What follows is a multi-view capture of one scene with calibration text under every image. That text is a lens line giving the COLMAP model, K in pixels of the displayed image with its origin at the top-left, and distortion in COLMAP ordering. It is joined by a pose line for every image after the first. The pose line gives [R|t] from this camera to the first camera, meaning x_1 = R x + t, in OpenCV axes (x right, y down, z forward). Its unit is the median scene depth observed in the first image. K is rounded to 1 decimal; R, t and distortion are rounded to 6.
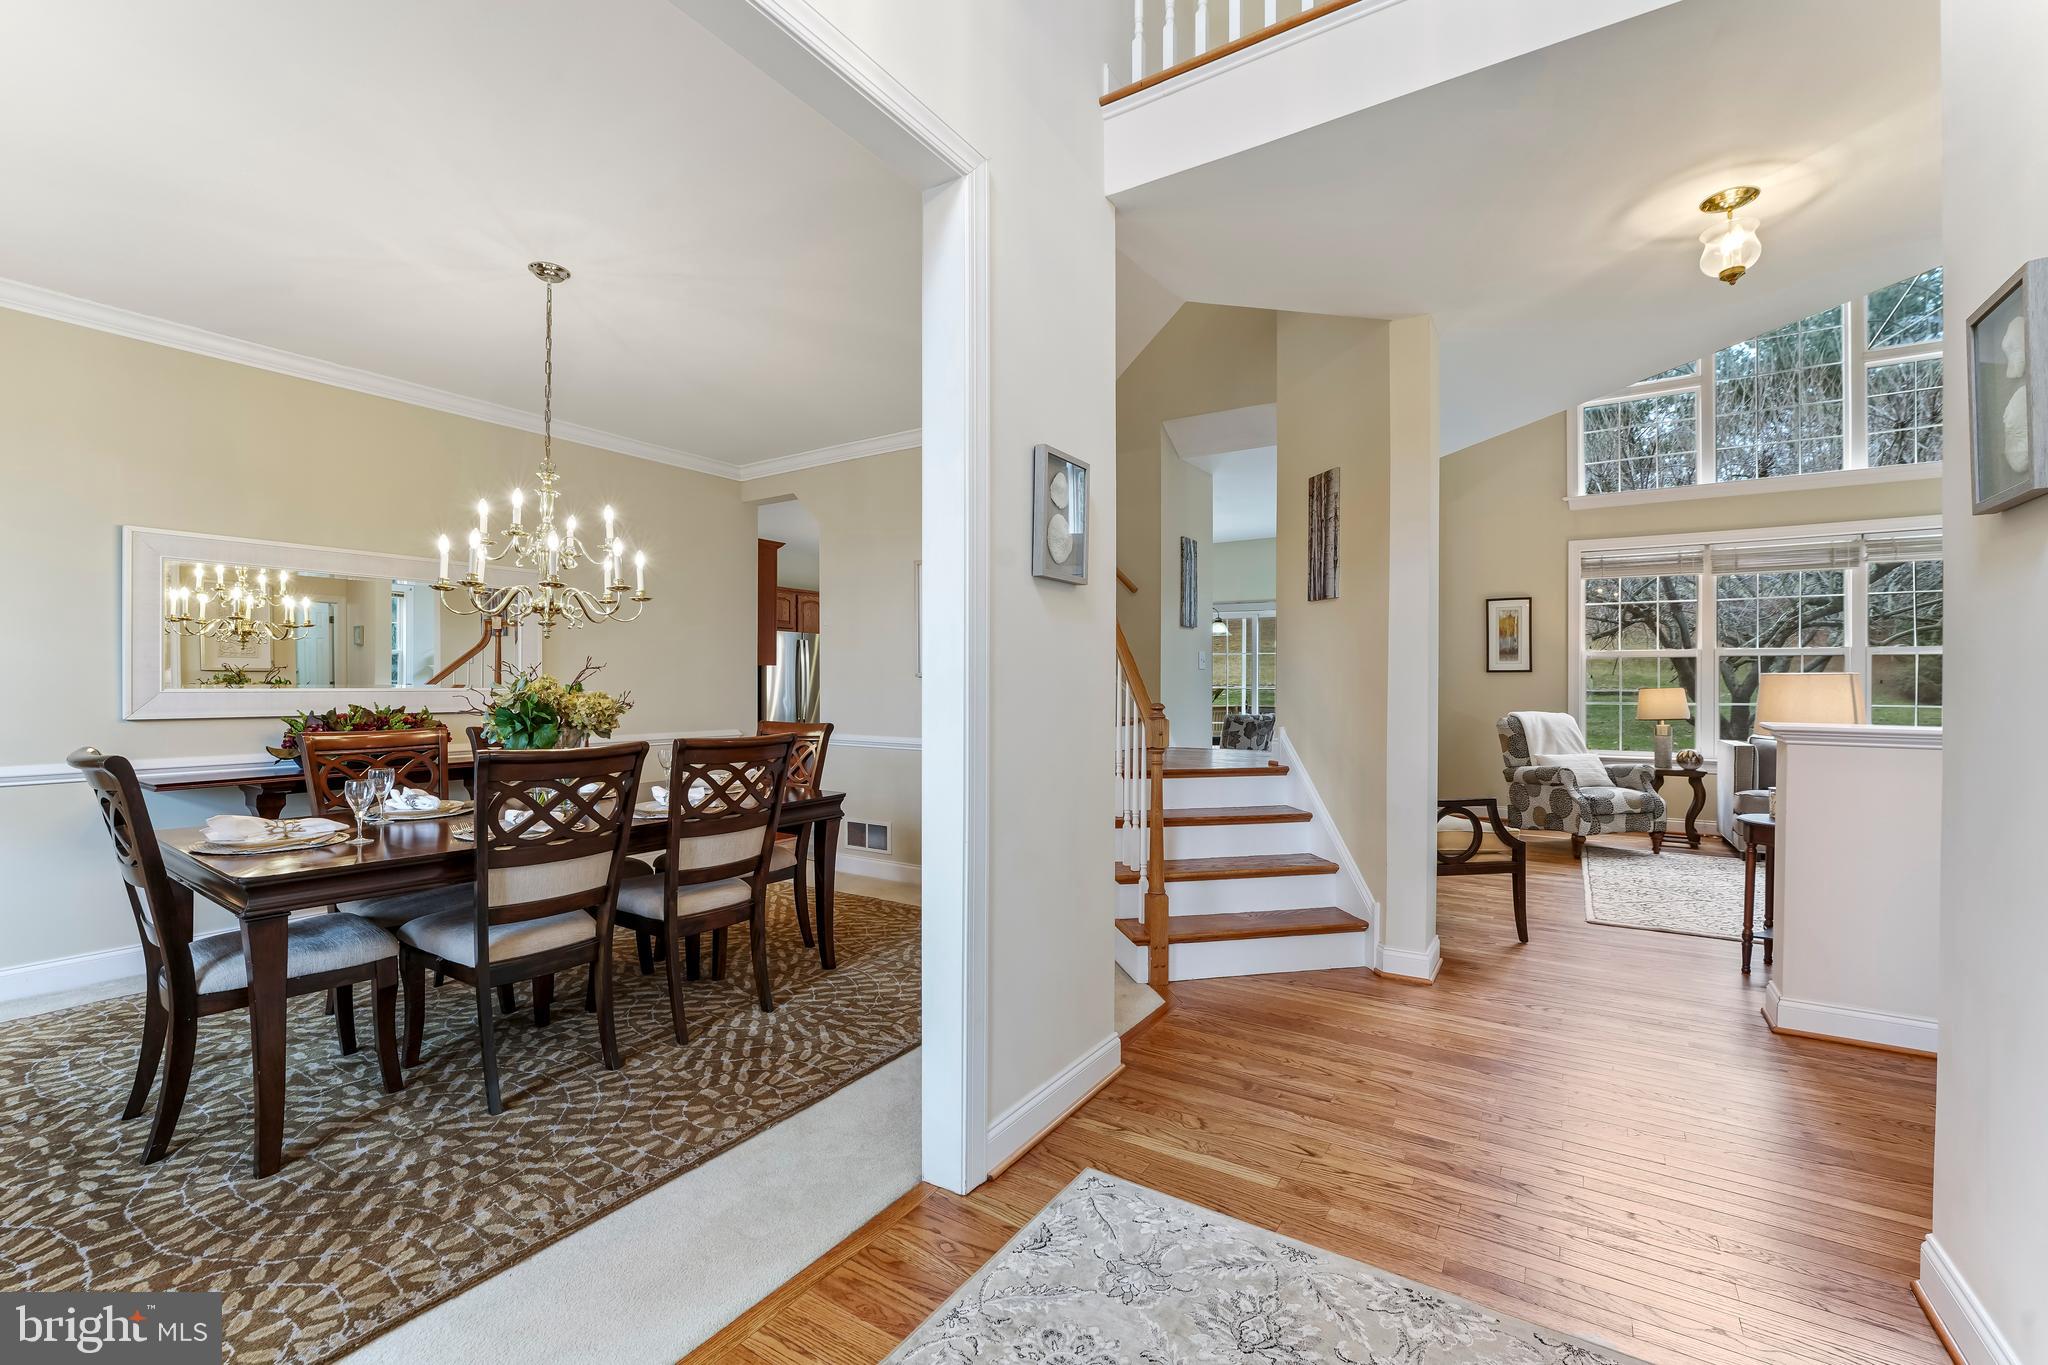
lens RADIAL K [[842.6, 0, 1030.6], [0, 842.6, 687.0], [0, 0, 1]] dist [-0.029076, 0.005211]
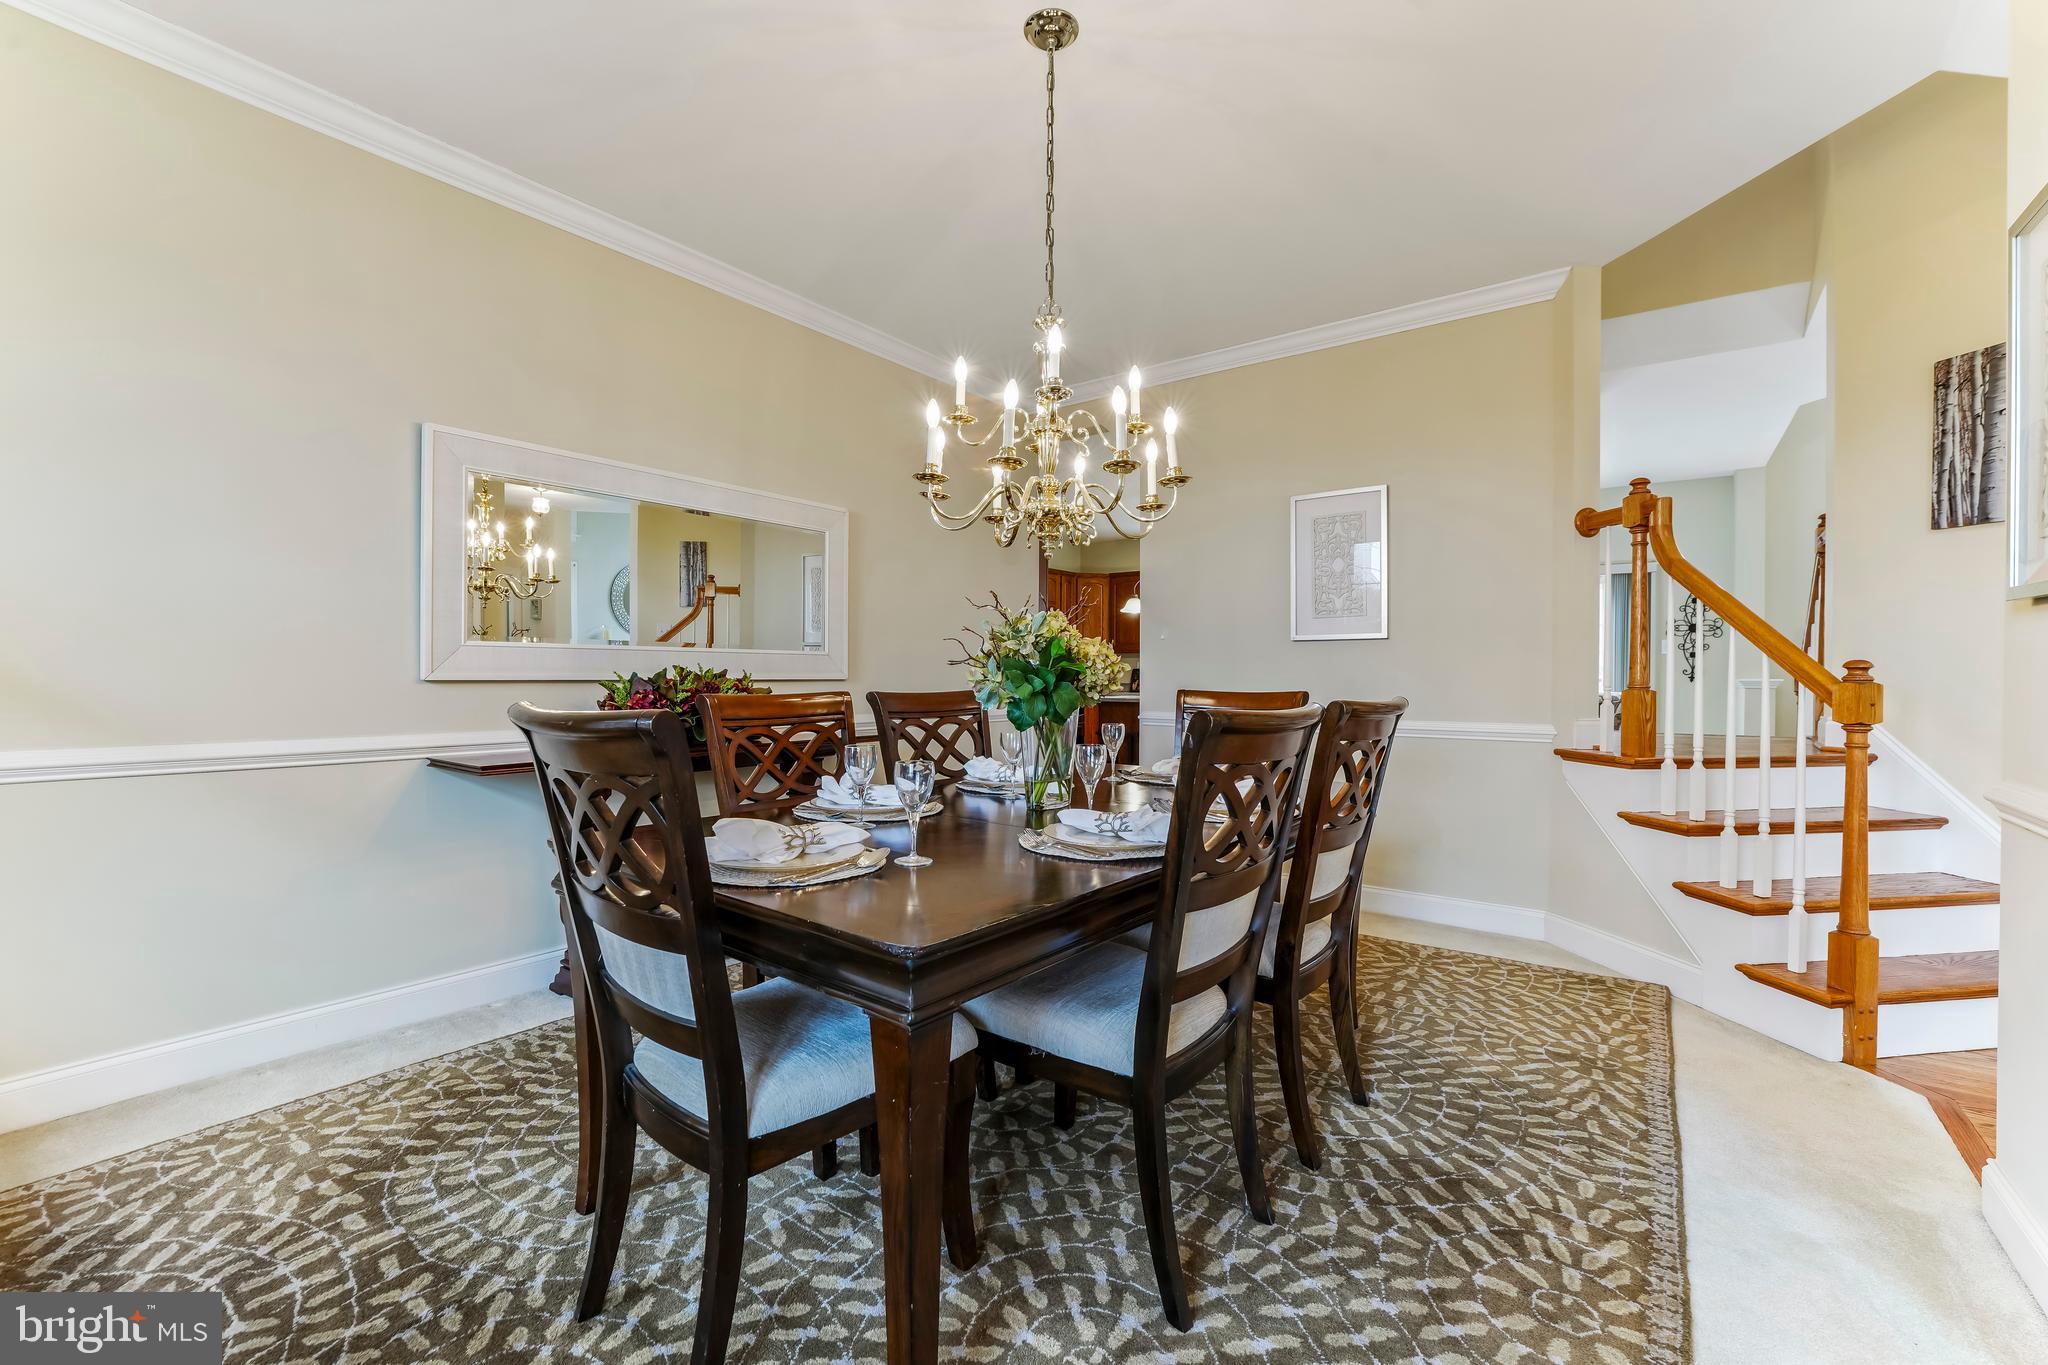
lens RADIAL K [[833.1, 0, 1029.8], [0, 833.1, 681.7], [0, 0, 1]] dist [-0.021021, -0.000176]
pose [[0.997395, 0.003092, -0.072073, -0.558766], [-0.002884, 0.999991, 0.002978, 0.042923], [0.072081, -0.002763, 0.997395, 0.320848]]
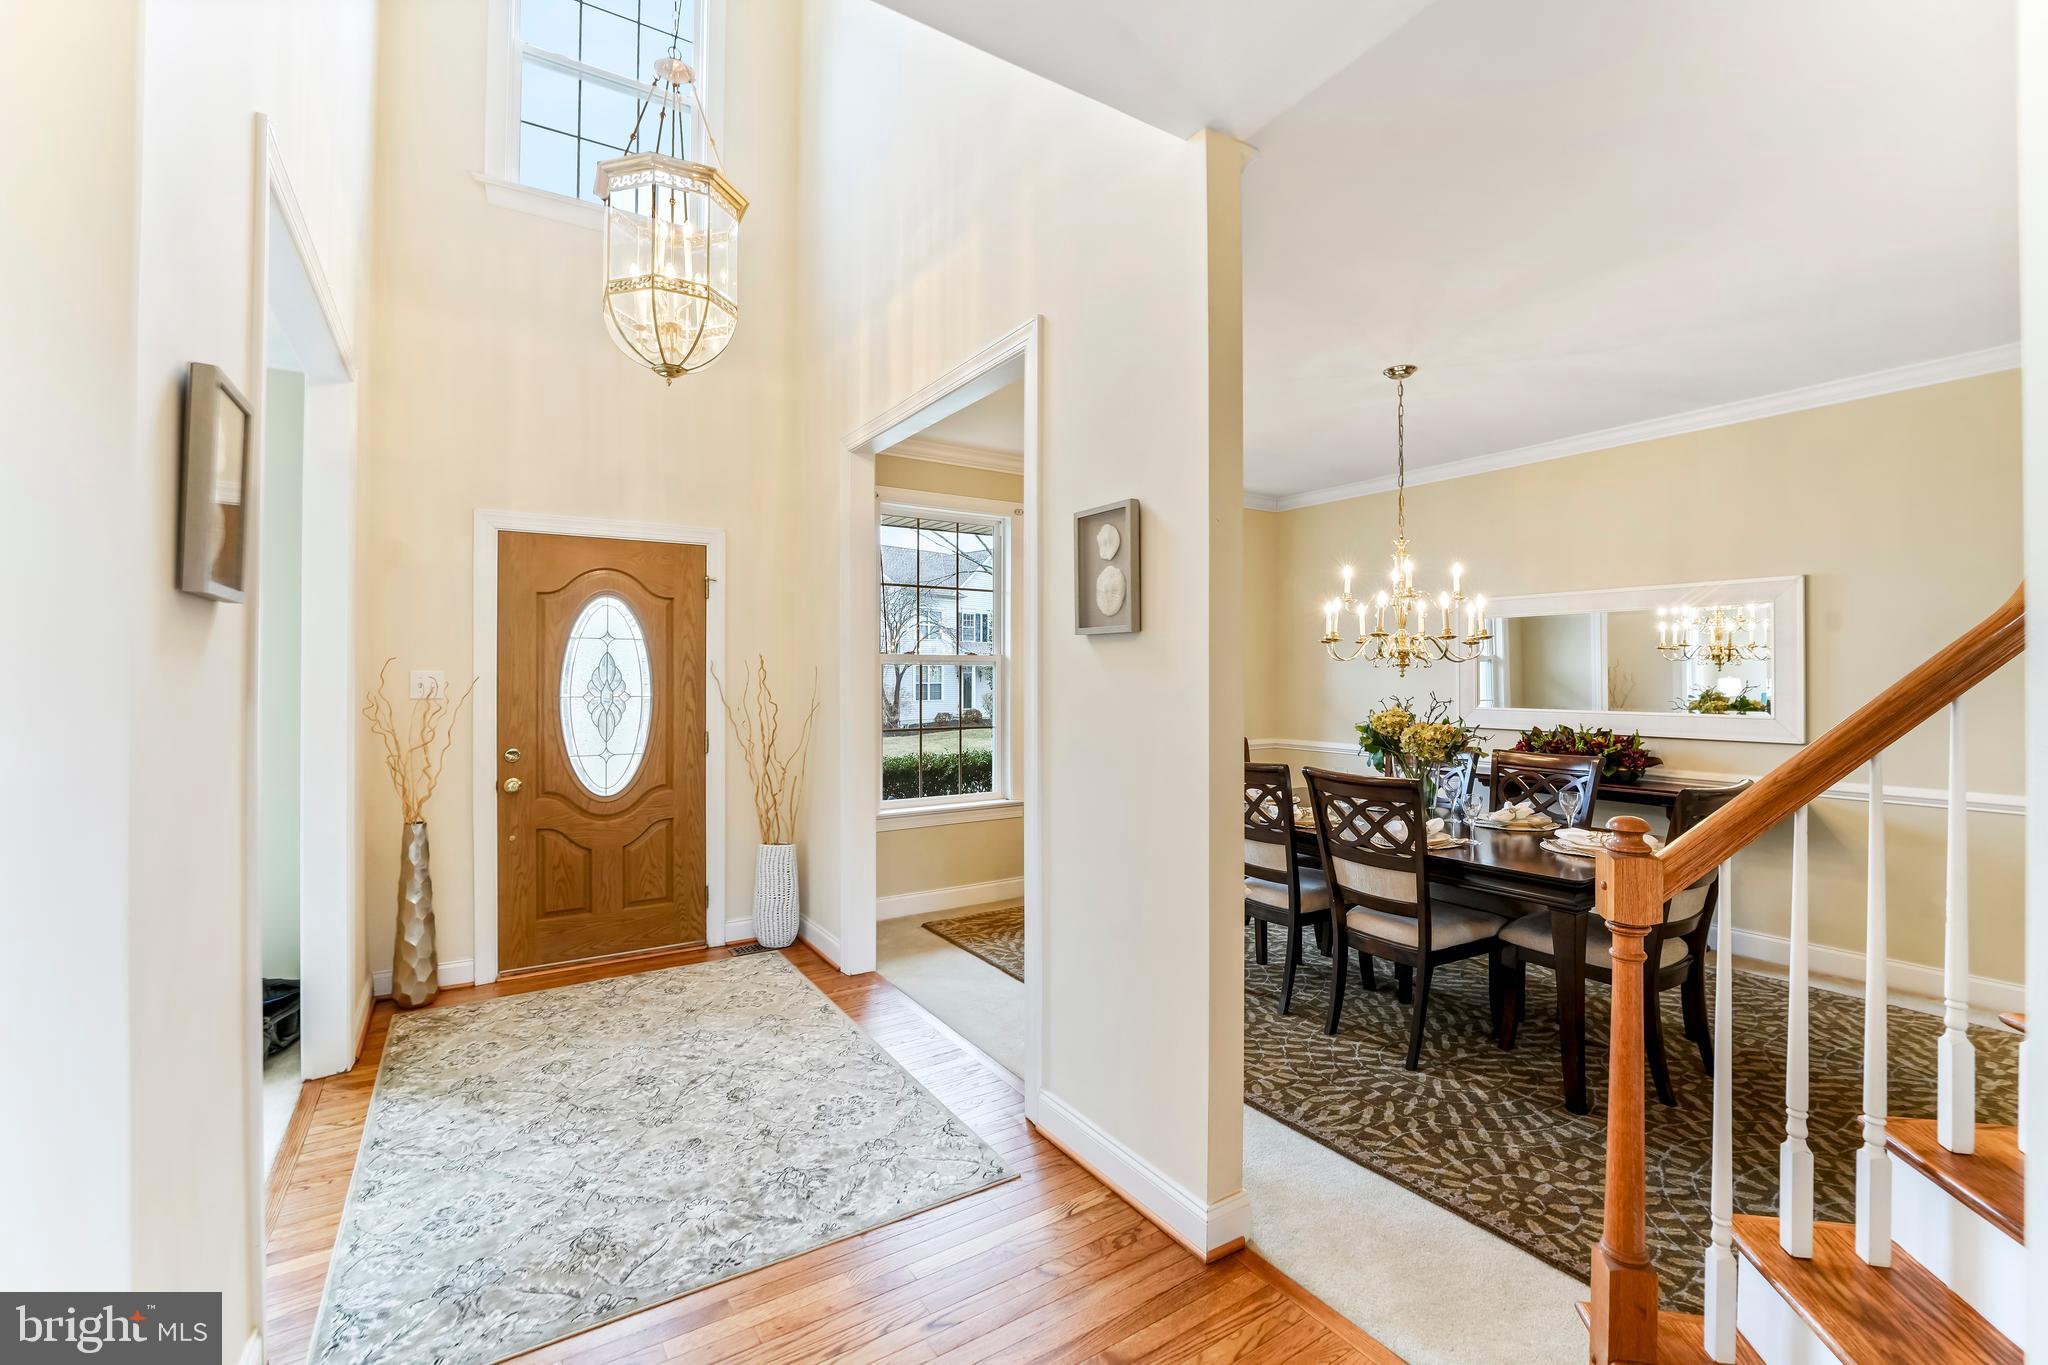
lens RADIAL K [[860.4, 0, 1033.6], [0, 860.4, 669.2], [0, 0, 1]] dist [-0.019599, -0.000087]
pose [[-0.396115, -0.007325, -0.918172, 0.778540], [-0.003717, 0.999973, -0.006374, -0.060984], [0.918194, 0.000888, -0.396131, 1.031089]]
